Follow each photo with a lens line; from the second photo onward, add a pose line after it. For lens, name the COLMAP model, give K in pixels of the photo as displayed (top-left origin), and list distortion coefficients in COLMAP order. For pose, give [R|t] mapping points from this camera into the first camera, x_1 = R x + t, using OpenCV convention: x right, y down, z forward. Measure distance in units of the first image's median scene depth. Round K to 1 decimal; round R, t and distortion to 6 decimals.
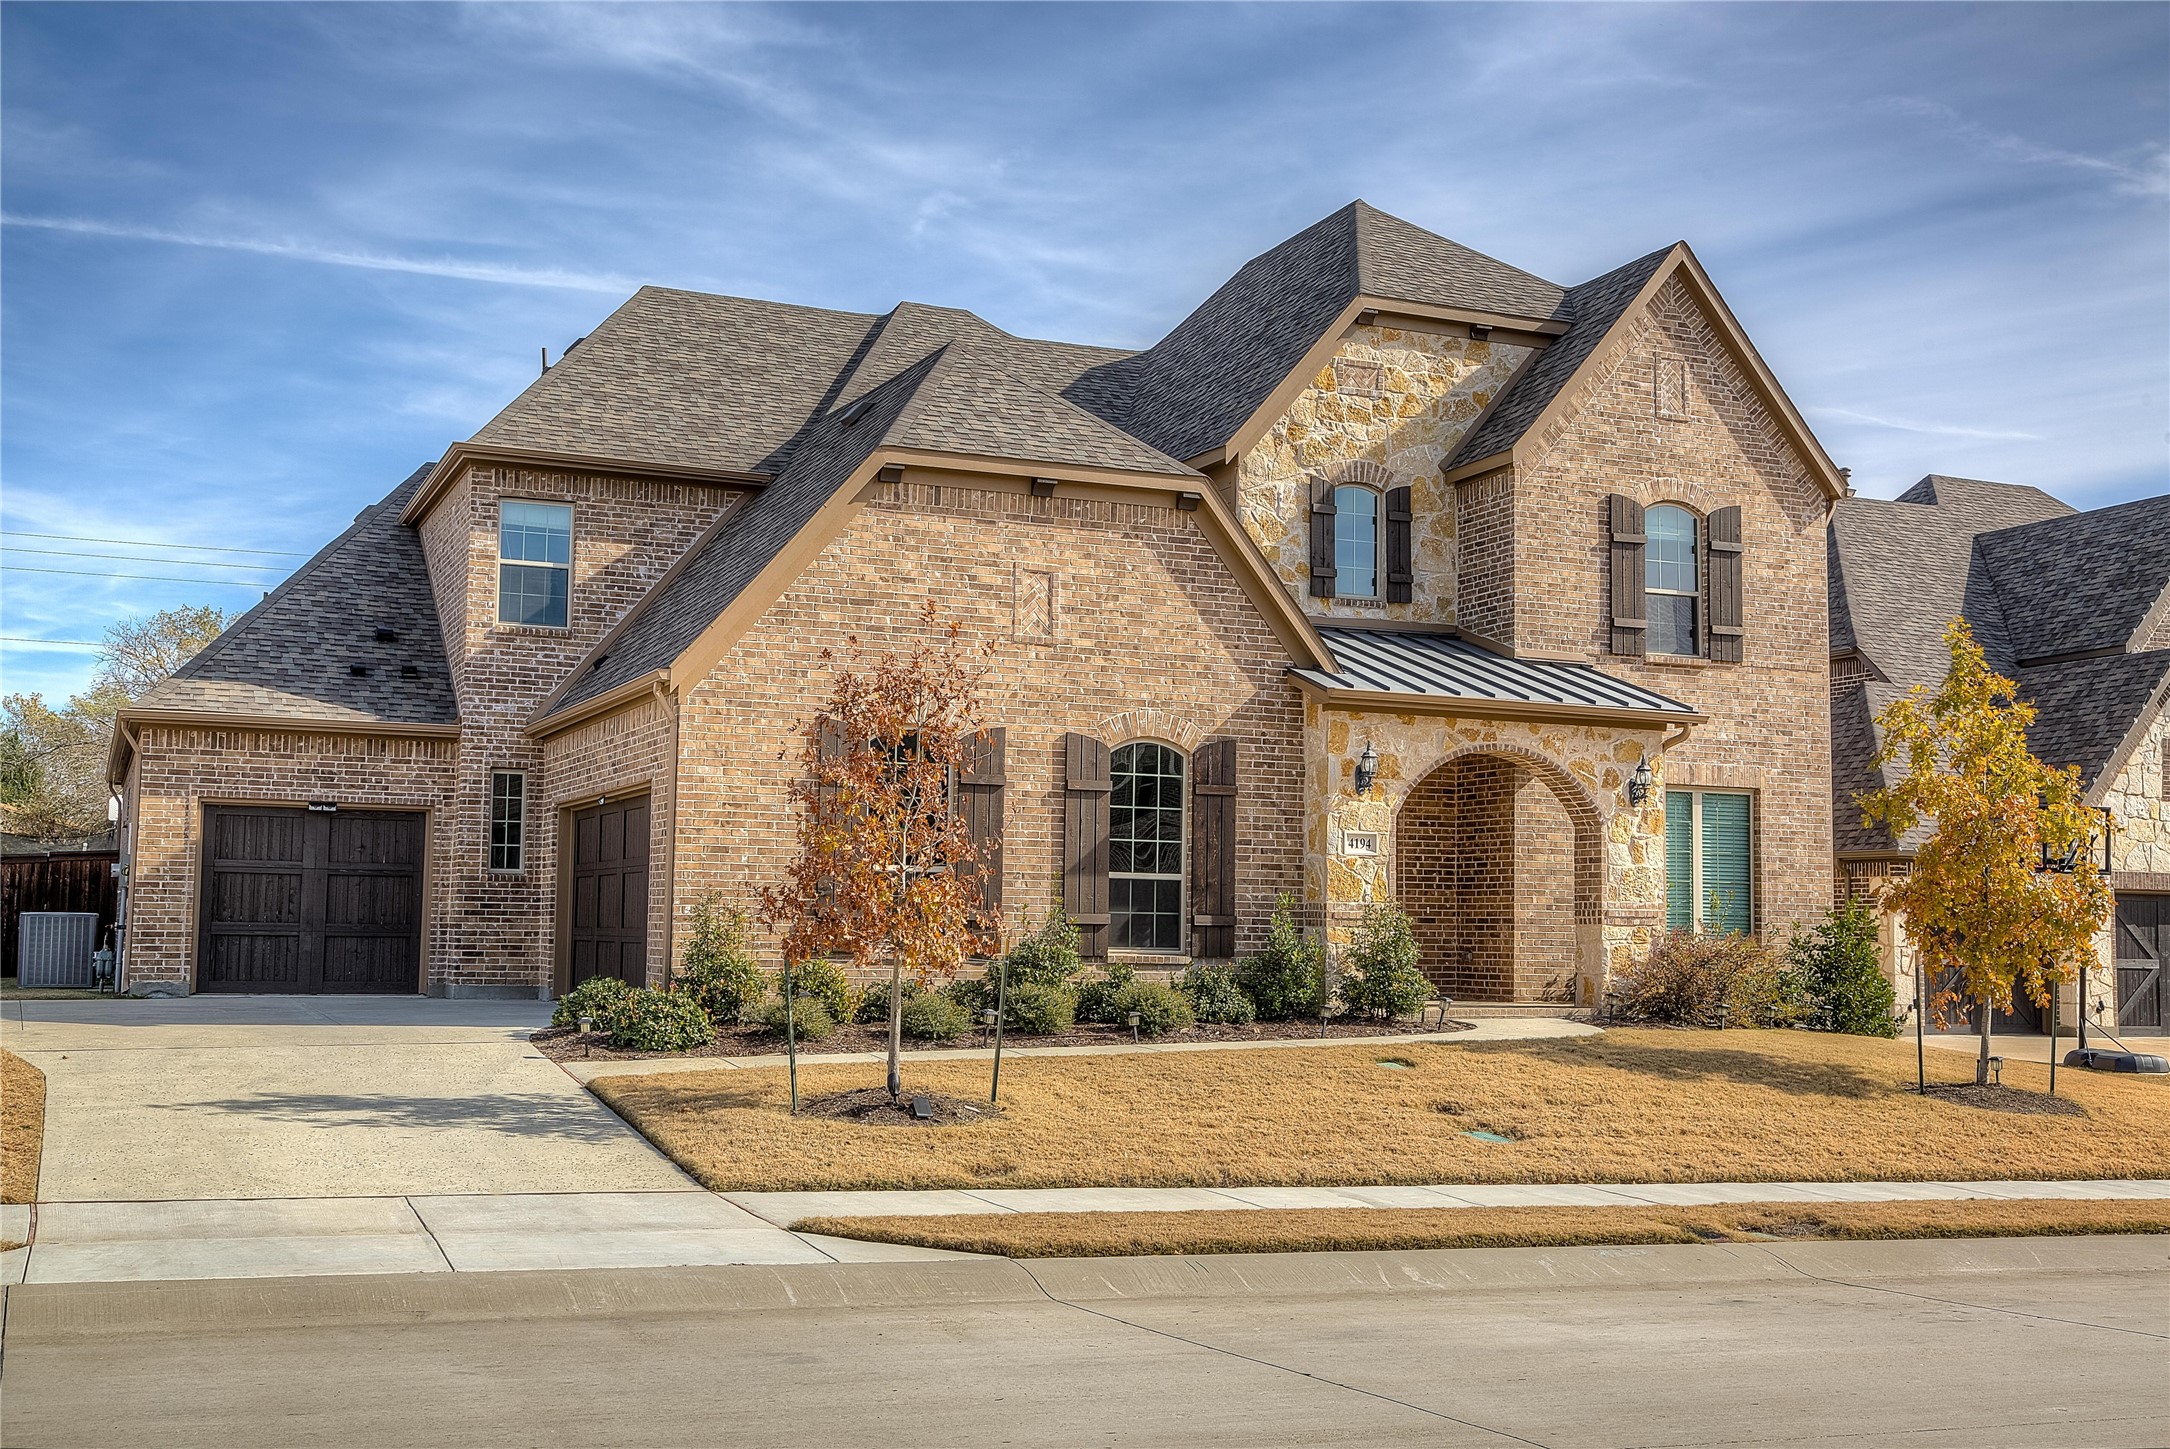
lens RADIAL K [[2498.4, 0, 1085.0], [0, 2498.4, 724.5], [0, 0, 1]] dist [0.007772, 0.028255]
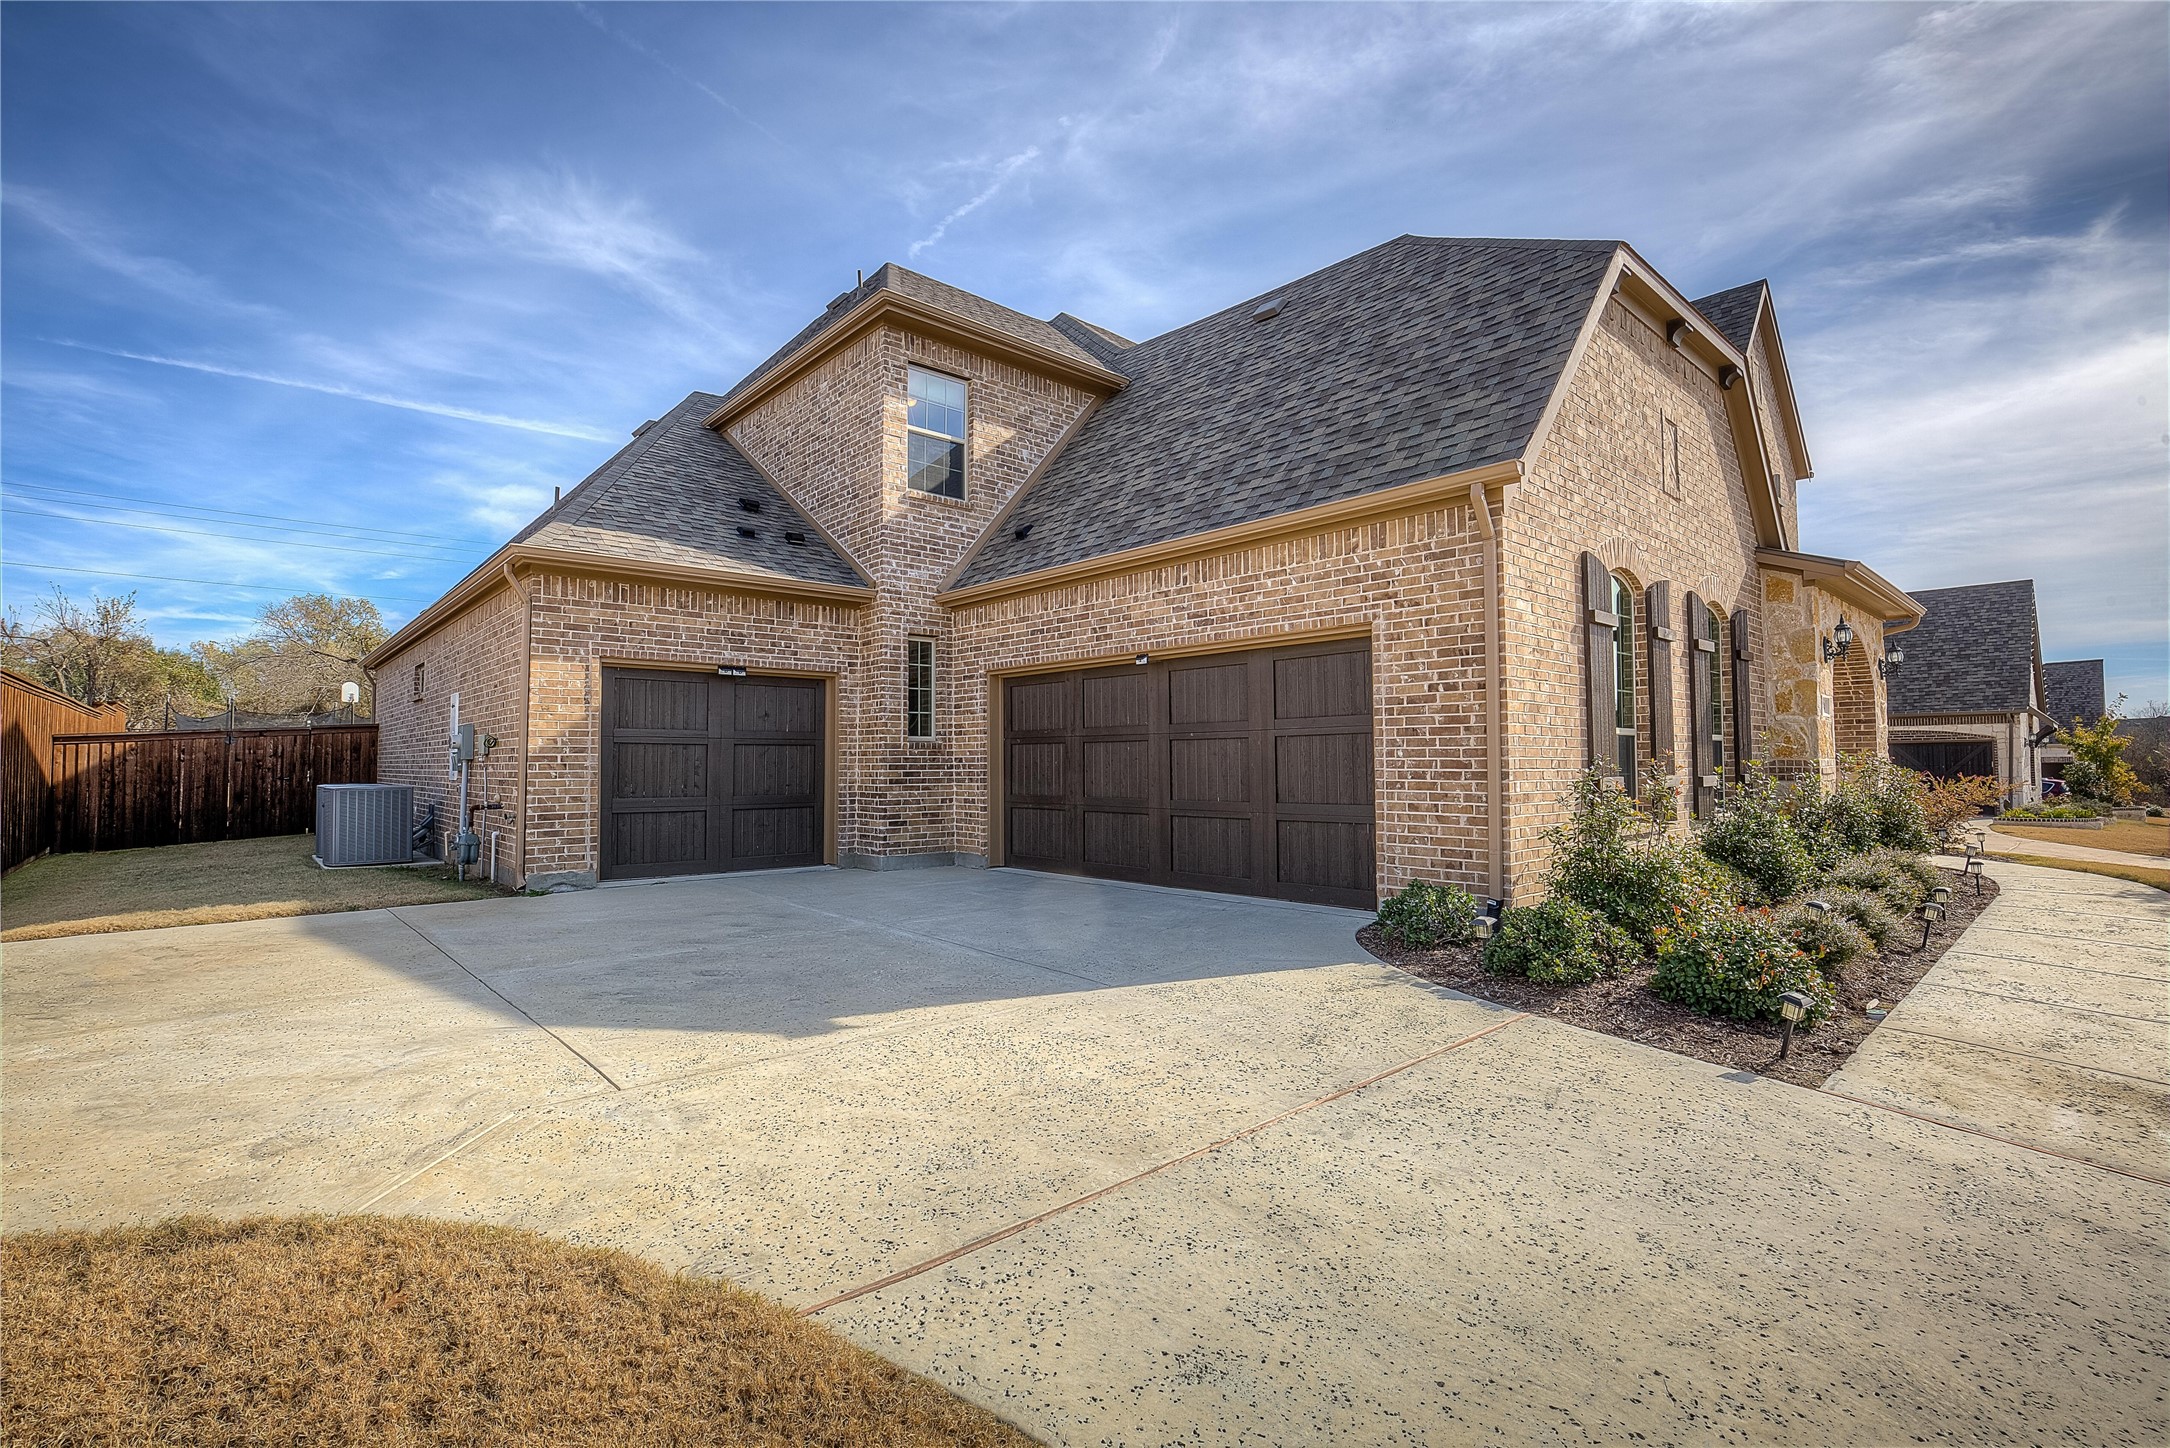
lens RADIAL K [[1022.2, 0, 1085.0], [0, 1022.2, 724.0], [0, 0, 1]] dist [-0.011462, 0.000255]
pose [[0.942283, -0.004815, 0.334784, -0.315258], [-0.012040, 0.998763, 0.048252, 0.033291], [-0.334602, -0.049497, 0.941059, 0.612004]]
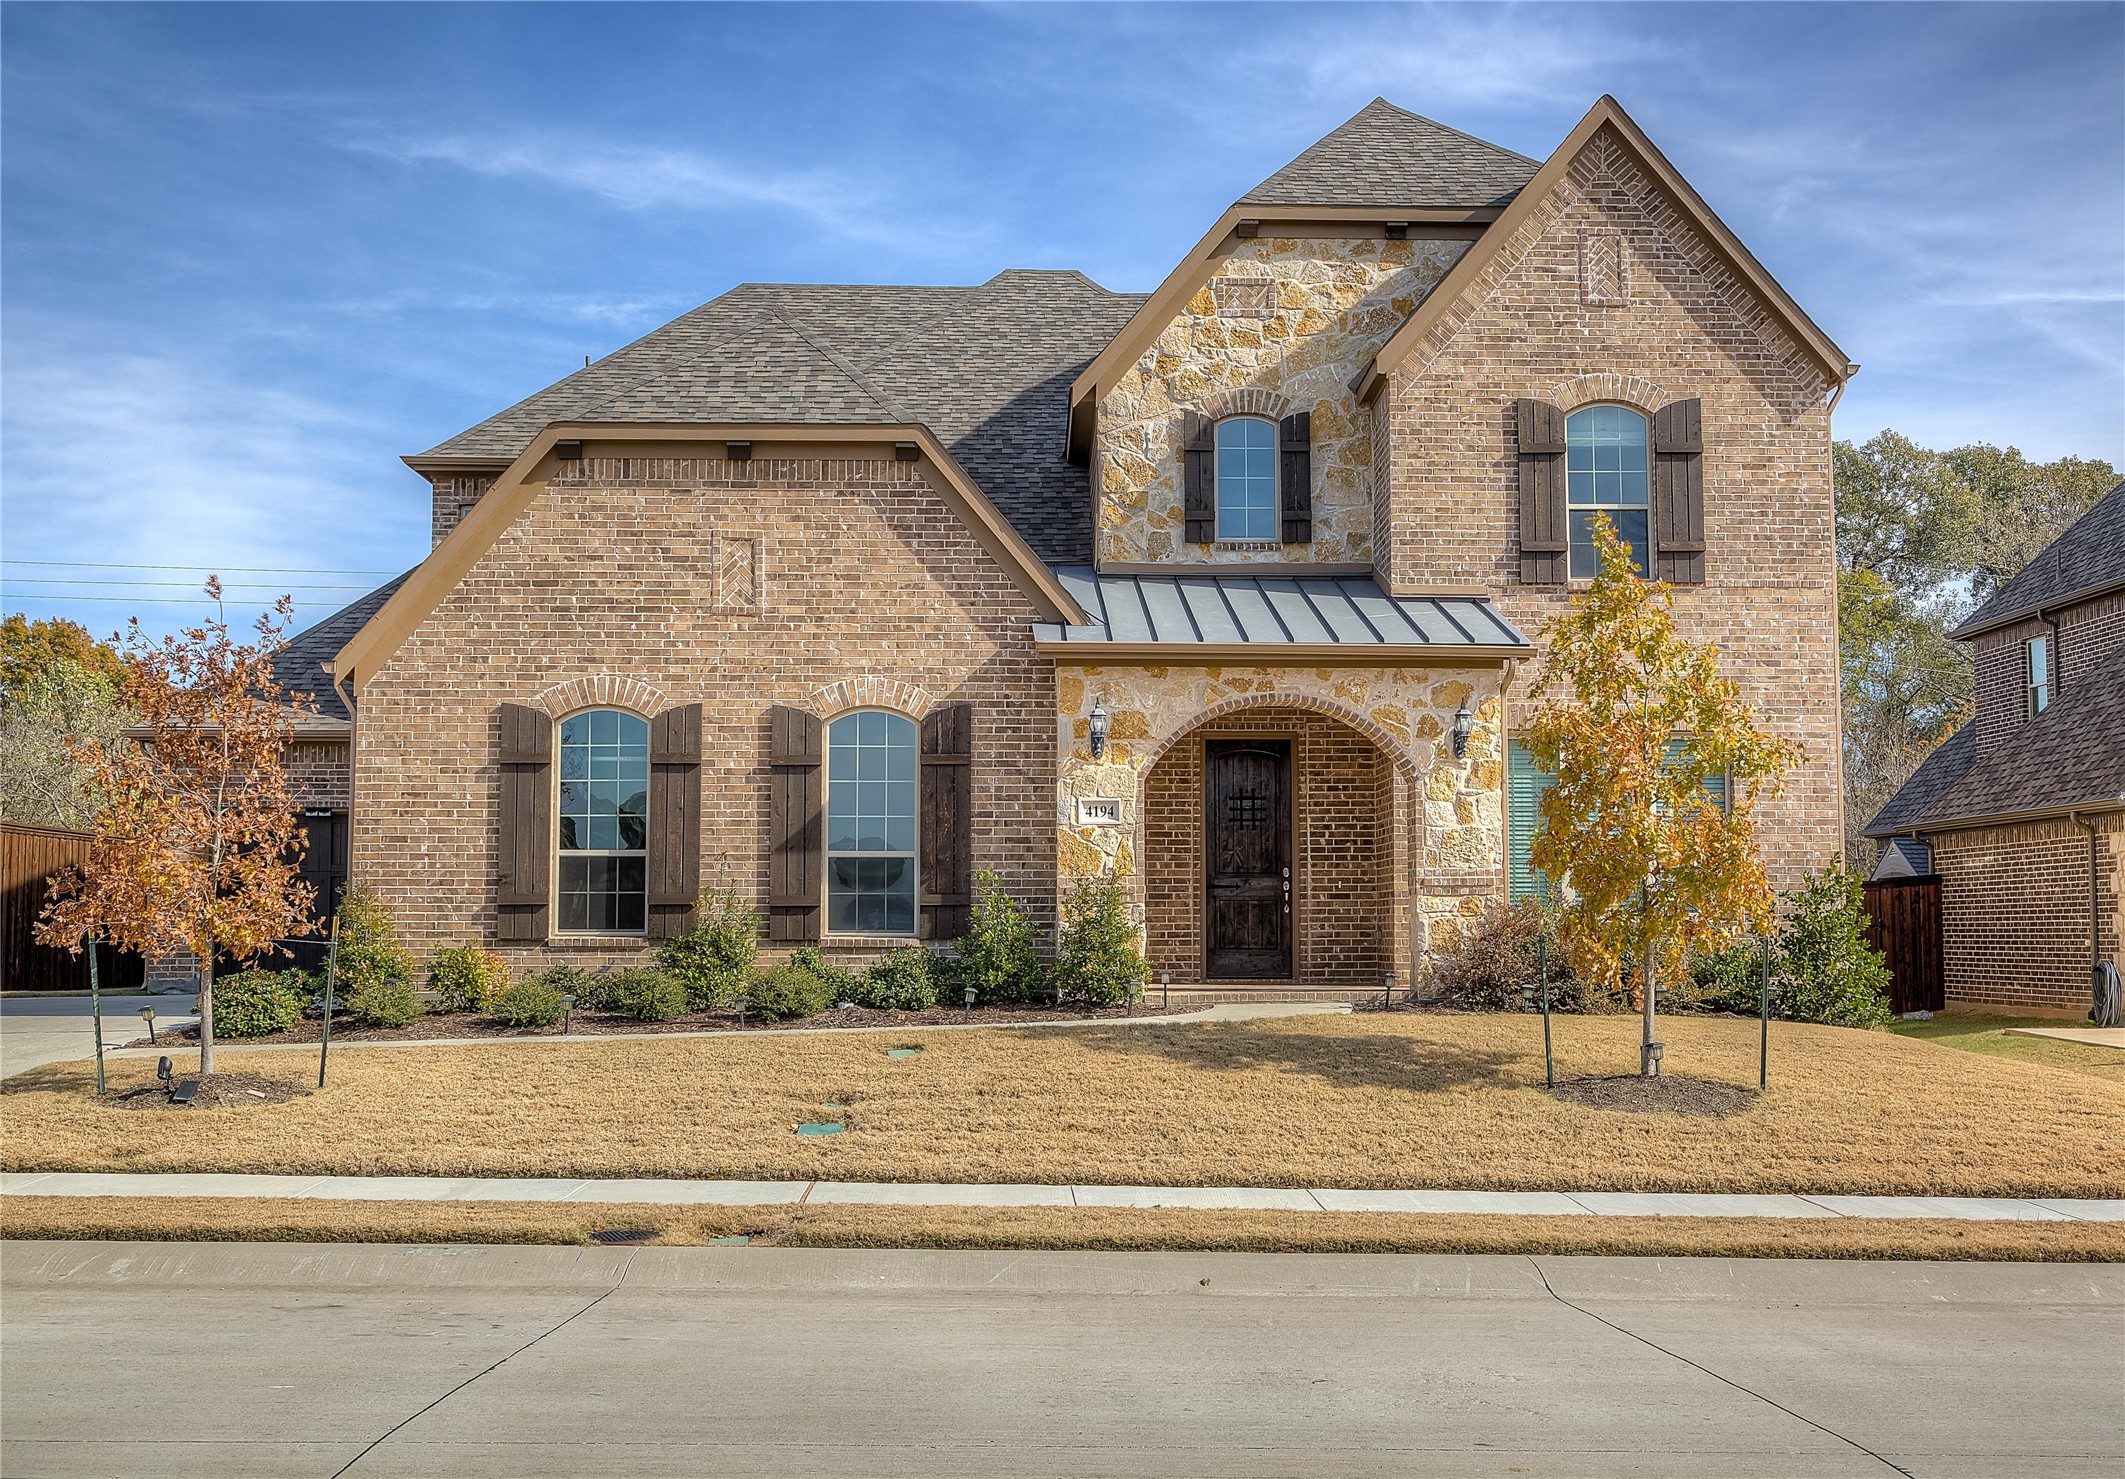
lens RADIAL K [[2539.2, 0, 1062.5], [0, 2539.2, 739.5], [0, 0, 1]] dist [0.014788, -0.001576]
pose [[0.926144, -0.046073, -0.374346, 0.397387], [0.047978, 0.998839, -0.004233, 0.022229], [0.374107, -0.014040, 0.927279, 0.126281]]
